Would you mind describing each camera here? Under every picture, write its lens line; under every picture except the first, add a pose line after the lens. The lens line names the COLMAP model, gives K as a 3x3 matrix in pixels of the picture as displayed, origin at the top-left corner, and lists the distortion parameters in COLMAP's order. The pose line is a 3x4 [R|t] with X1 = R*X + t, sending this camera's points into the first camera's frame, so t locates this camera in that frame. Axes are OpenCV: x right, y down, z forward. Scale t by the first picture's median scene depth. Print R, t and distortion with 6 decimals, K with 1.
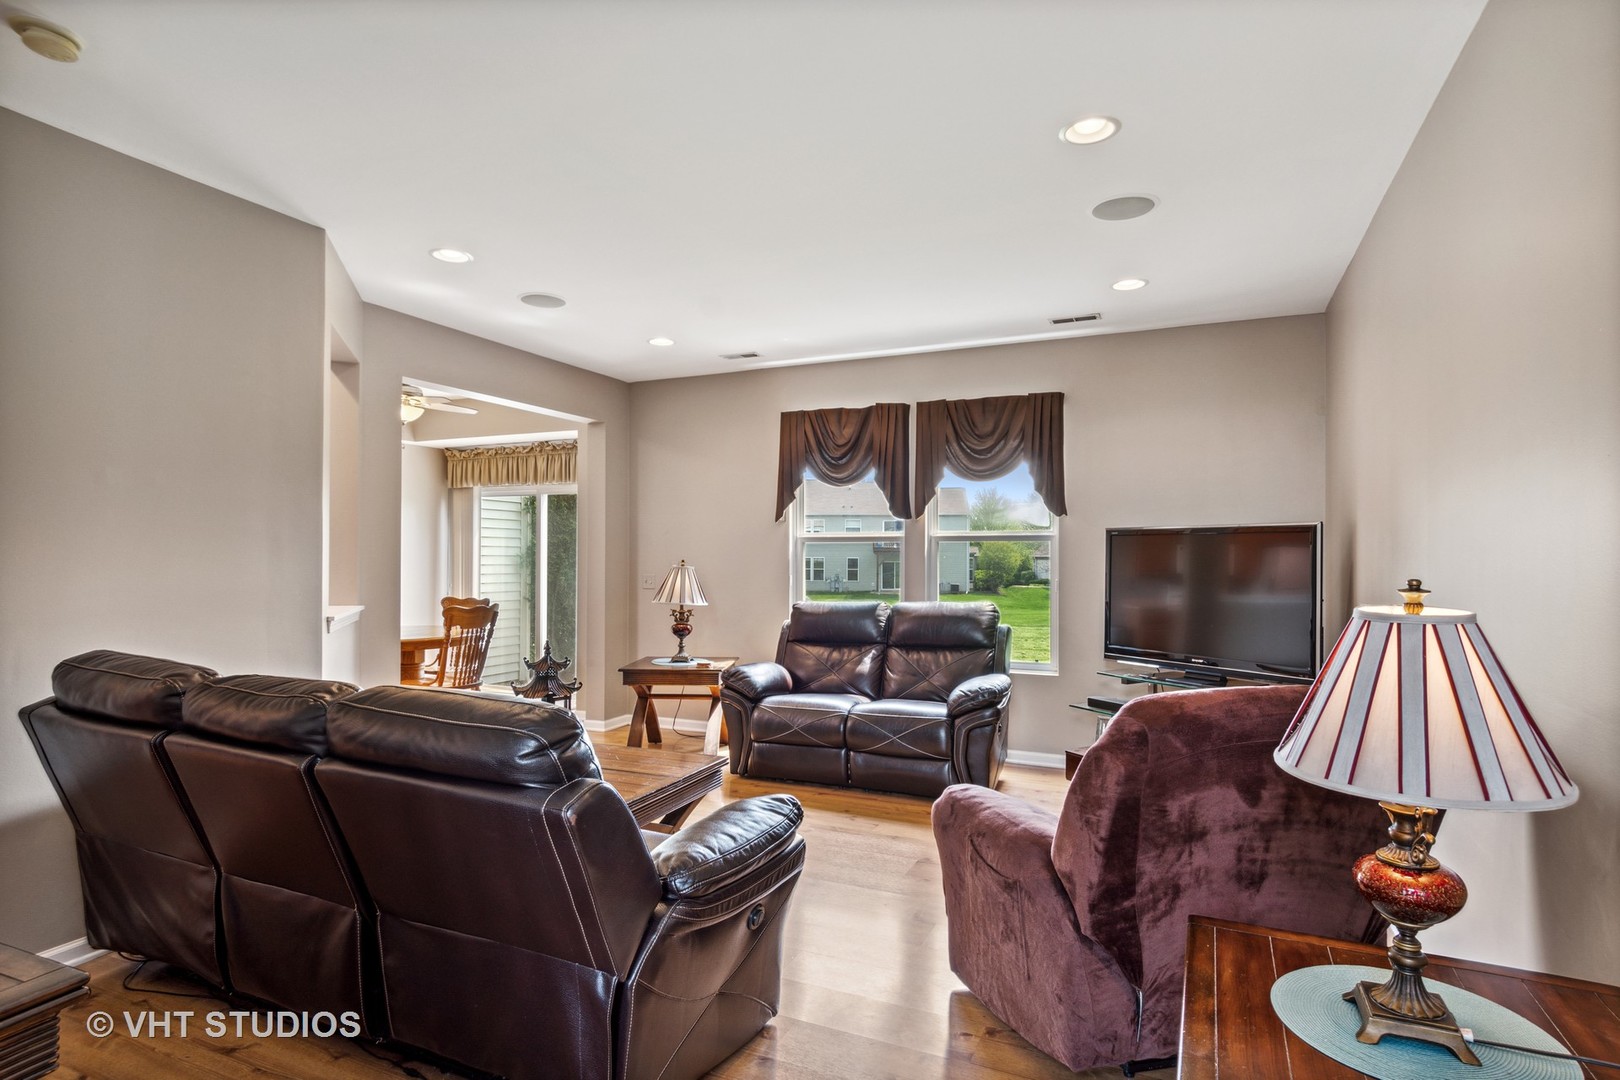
lens RADIAL K [[843.8, 0, 811.6], [0, 843.8, 547.7], [0, 0, 1]] dist [0.001419, 0.000055]
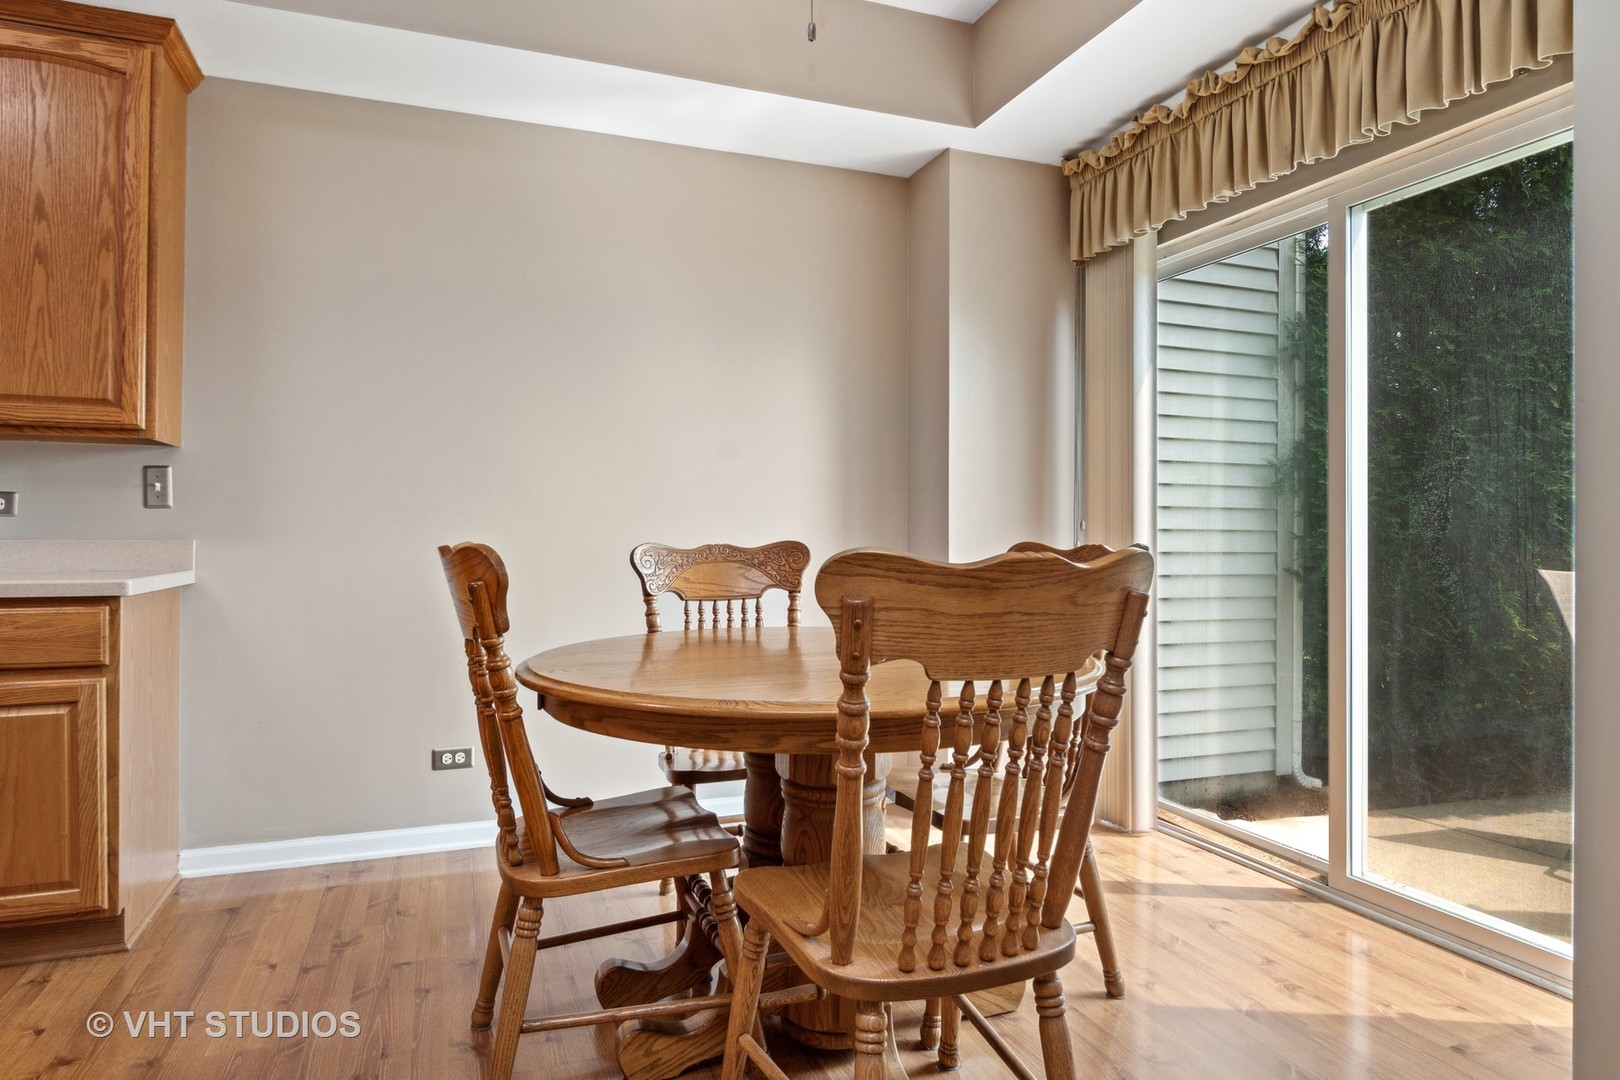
lens RADIAL K [[989.4, 0, 813.9], [0, 989.4, 534.9], [0, 0, 1]] dist [-0.003876, -0.000597]
pose [[0.715190, 0.002061, -0.698927, -0.209412], [0.002159, 0.999984, 0.005157, 0.047433], [0.698927, -0.005197, 0.715174, 0.615559]]
